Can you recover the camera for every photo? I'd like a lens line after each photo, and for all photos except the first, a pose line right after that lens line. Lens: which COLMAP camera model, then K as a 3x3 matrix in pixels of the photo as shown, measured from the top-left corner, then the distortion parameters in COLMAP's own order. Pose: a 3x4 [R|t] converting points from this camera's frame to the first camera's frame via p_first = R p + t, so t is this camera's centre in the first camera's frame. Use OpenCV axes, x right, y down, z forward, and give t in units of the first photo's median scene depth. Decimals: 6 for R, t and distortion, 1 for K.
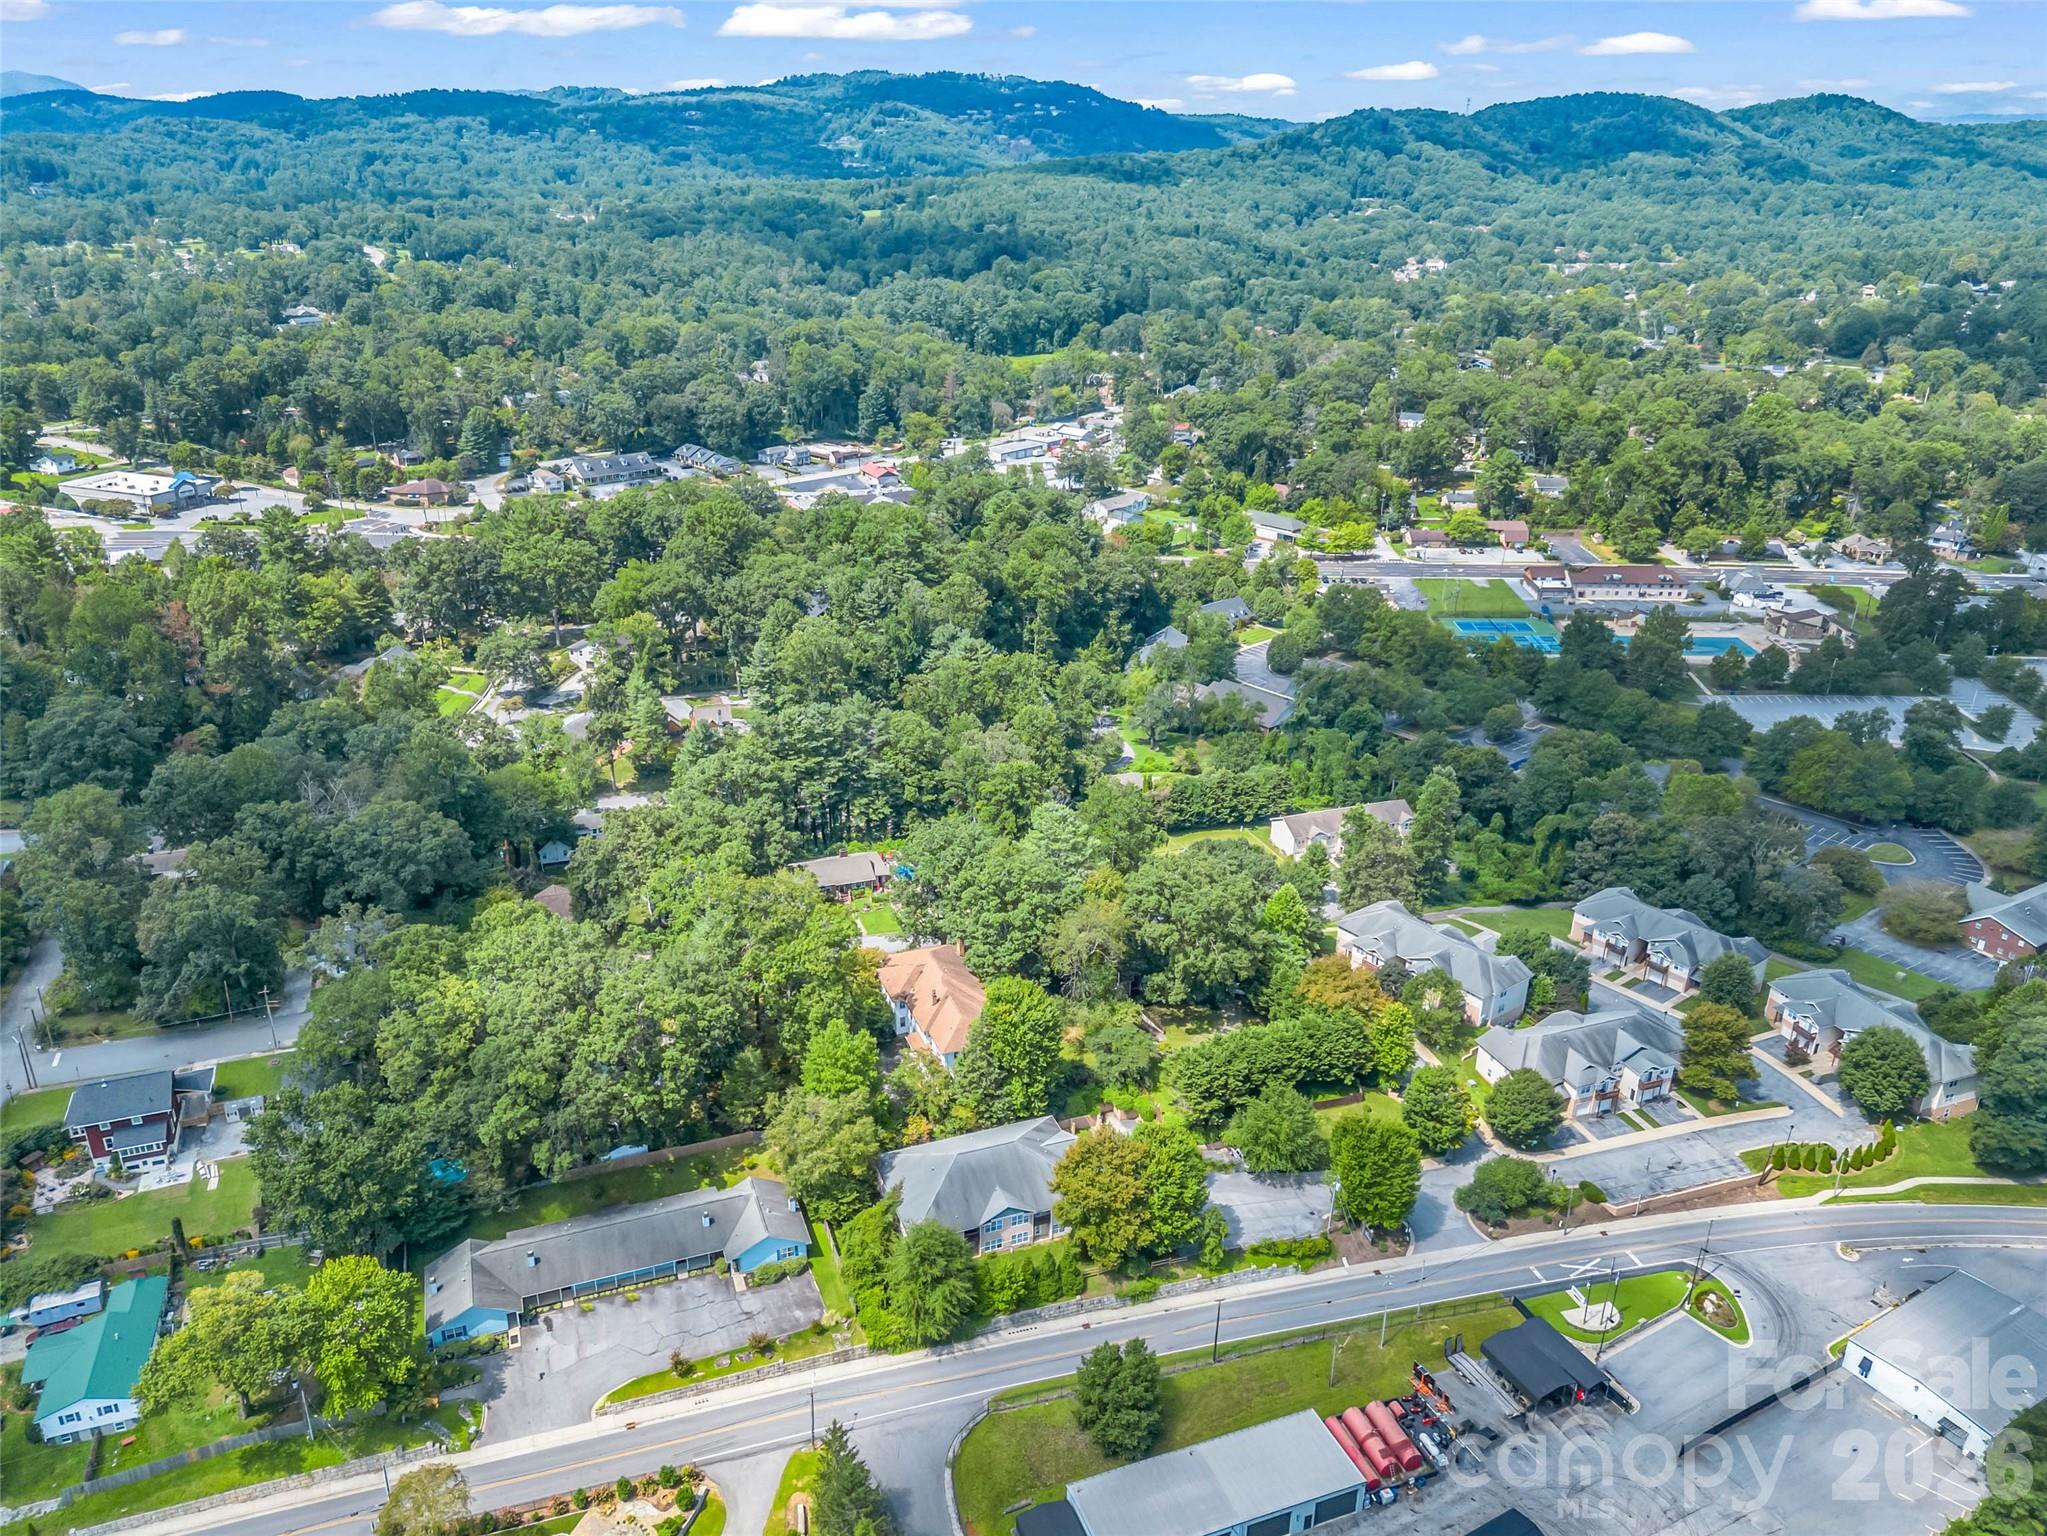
lens RADIAL K [[1481.5, 0, 1023.5], [0, 1481.5, 768.0], [0, 0, 1]] dist [0.043852, -0.034545]
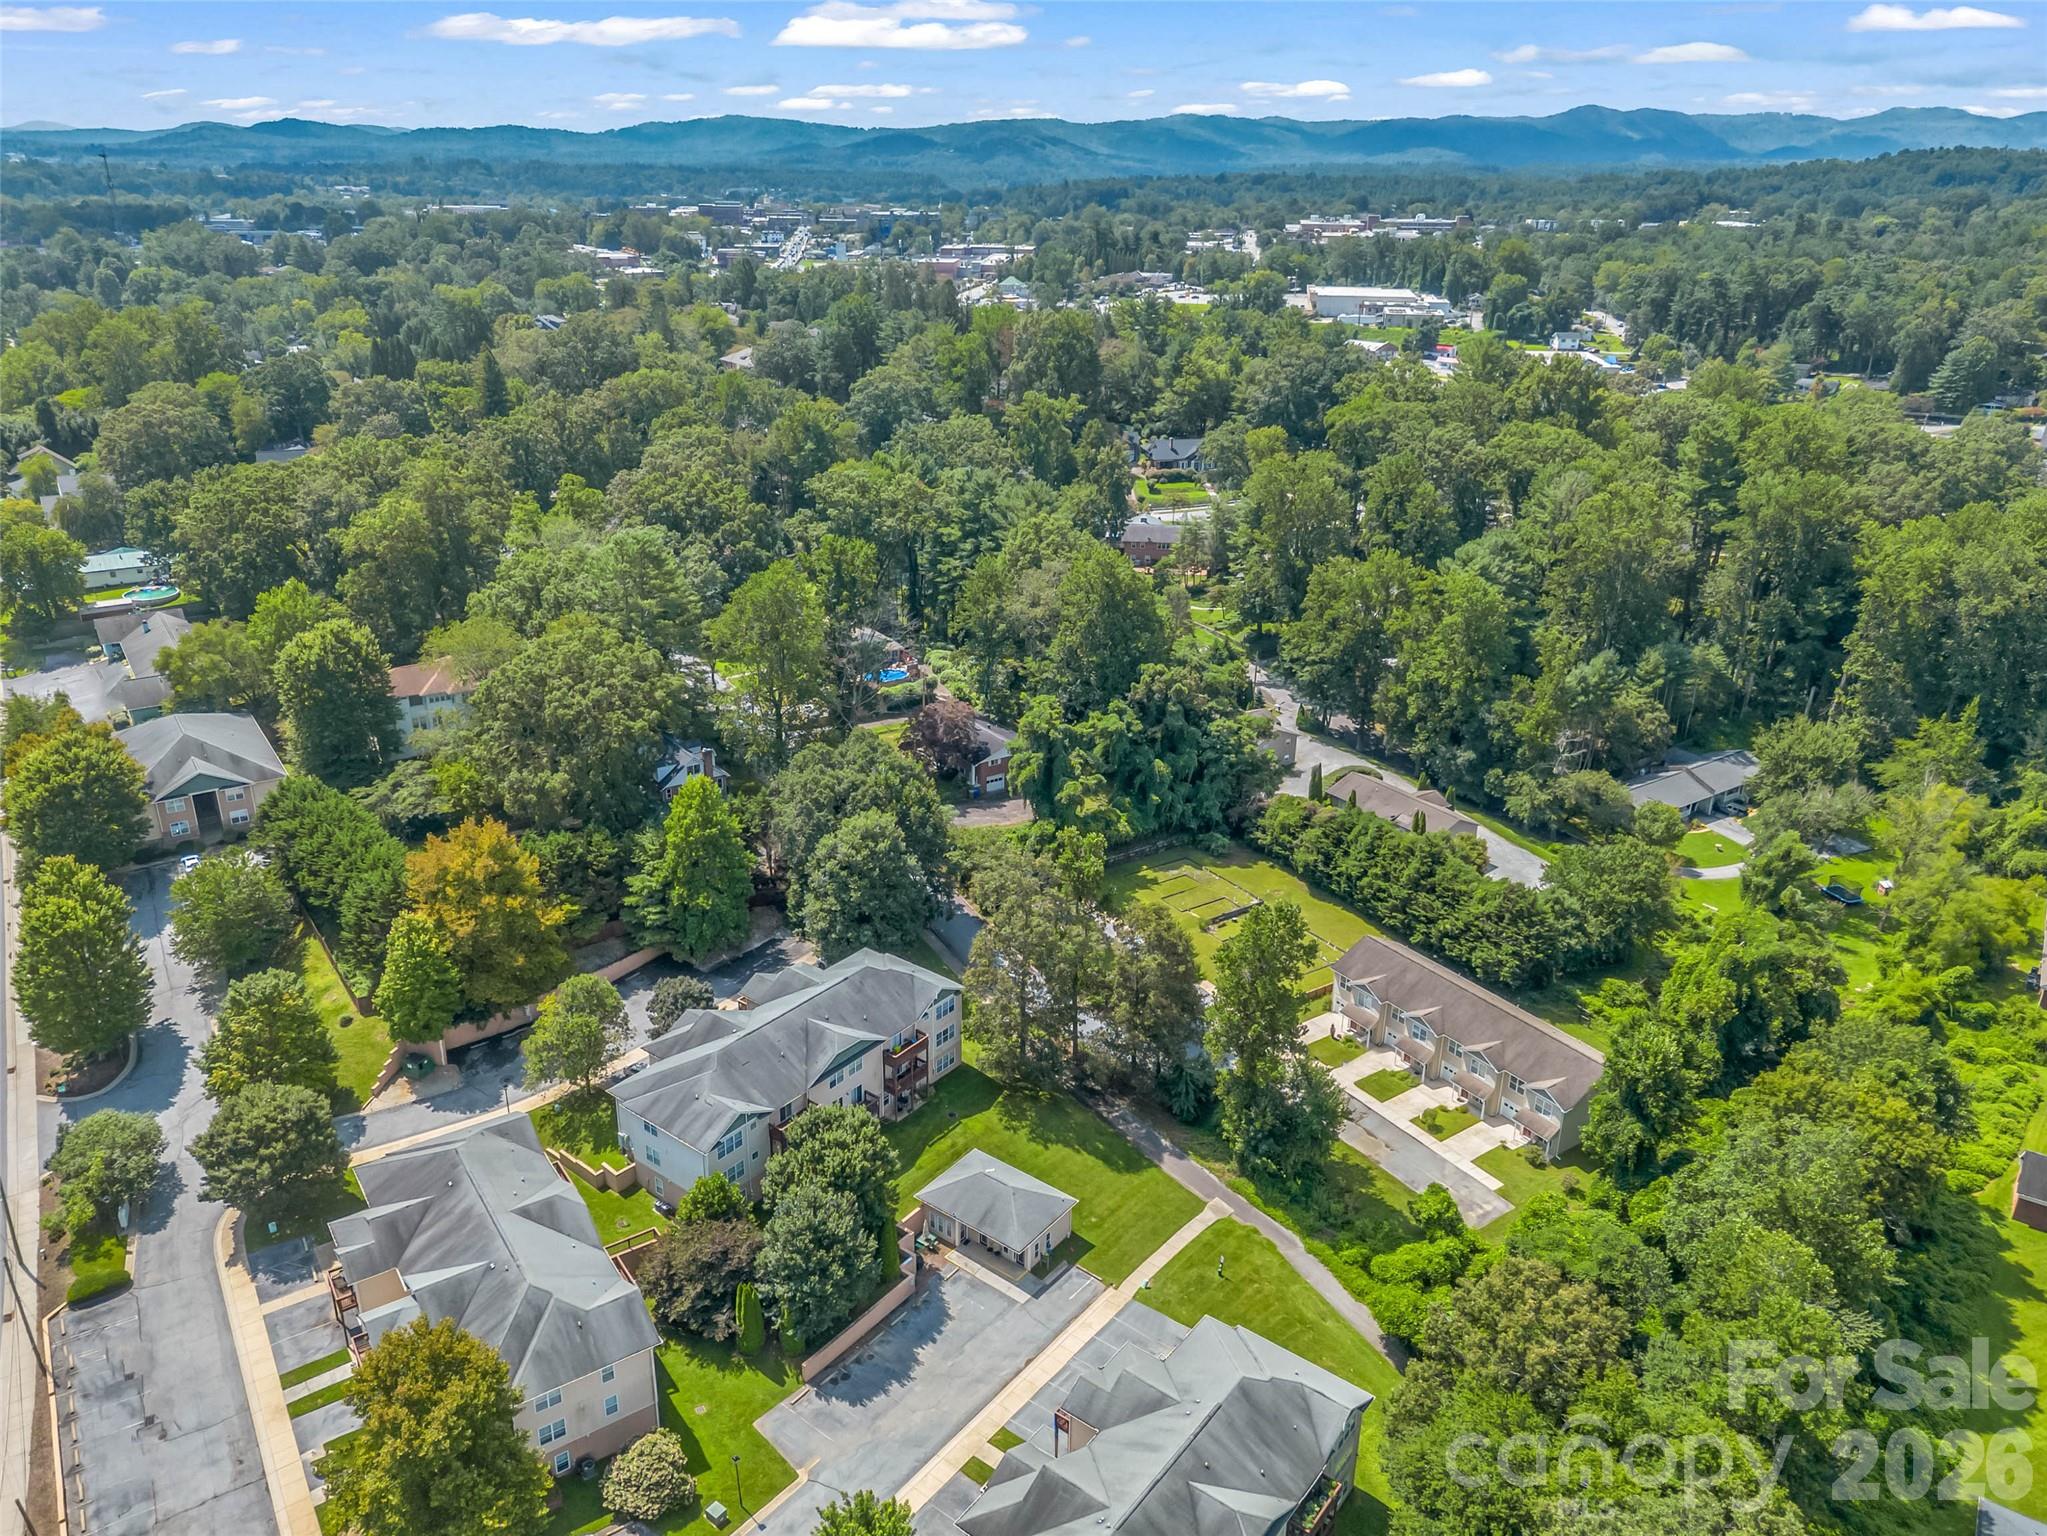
lens RADIAL K [[1481.5, 0, 1023.5], [0, 1481.5, 768.0], [0, 0, 1]] dist [0.043852, -0.034545]
pose [[0.243184, 0.362141, -0.899842, 0.890501], [-0.384293, 0.887749, 0.253418, -0.157844], [0.890607, 0.284175, 0.355054, 1.051015]]
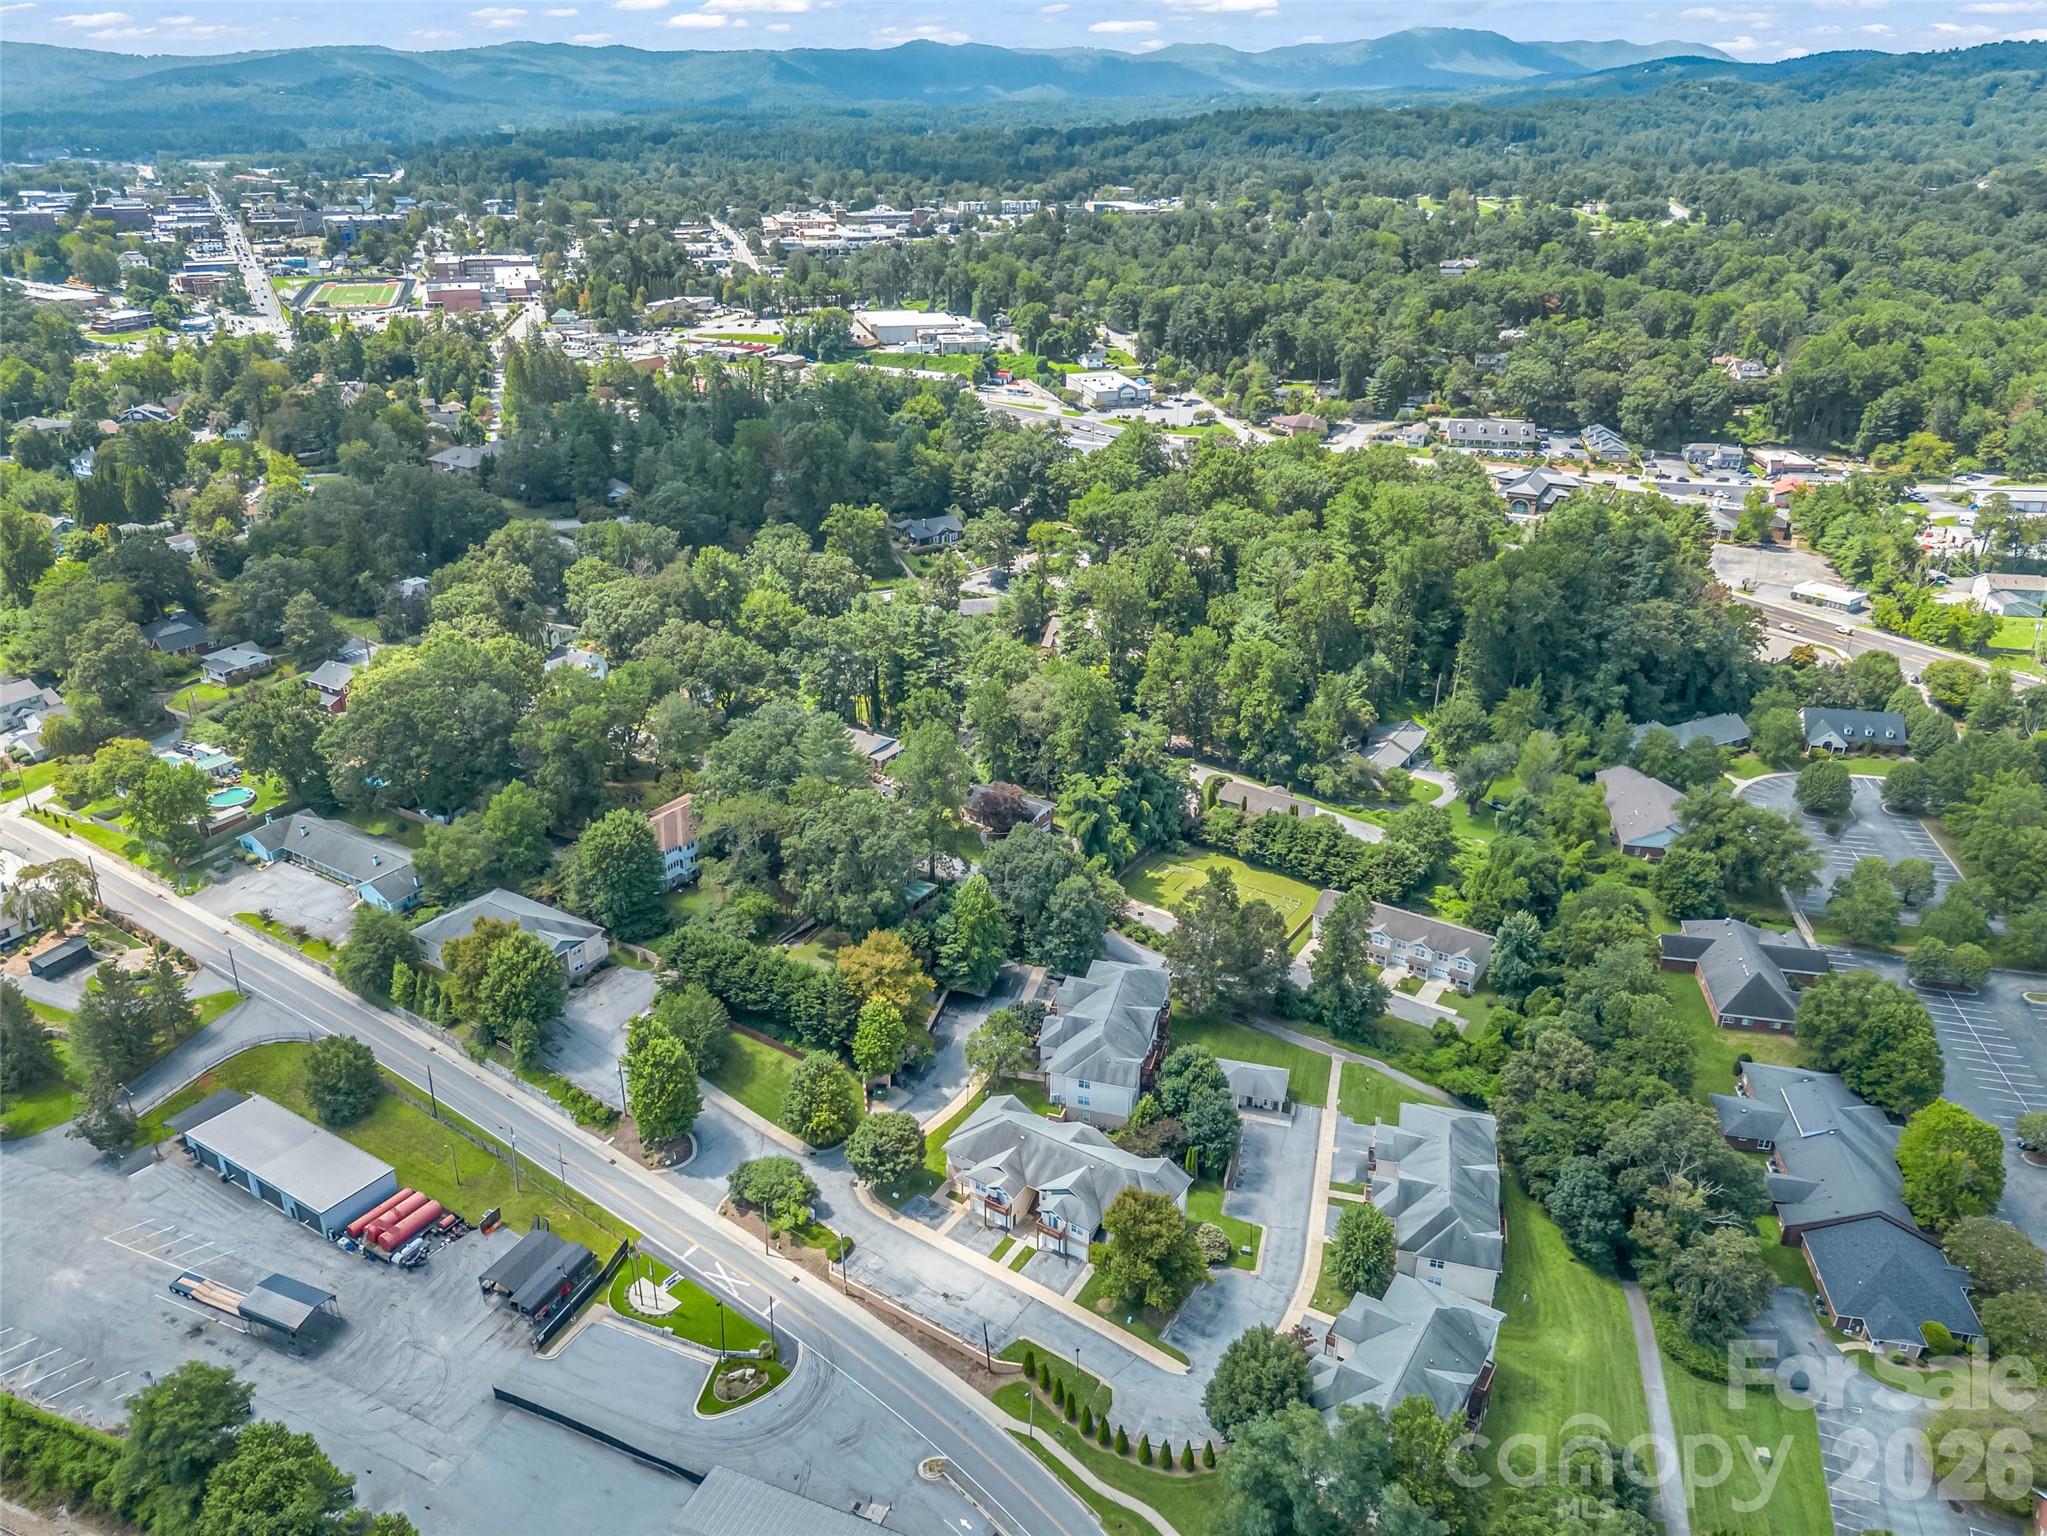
lens RADIAL K [[1489.6, 0, 1017.3], [0, 1489.6, 738.6], [0, 0, 1]] dist [0.056811, -0.000557]
pose [[0.599952, 0.313801, -0.735926, 1.038286], [-0.309606, 0.939260, 0.148102, -0.190960], [0.737701, 0.138993, 0.660665, 0.412643]]
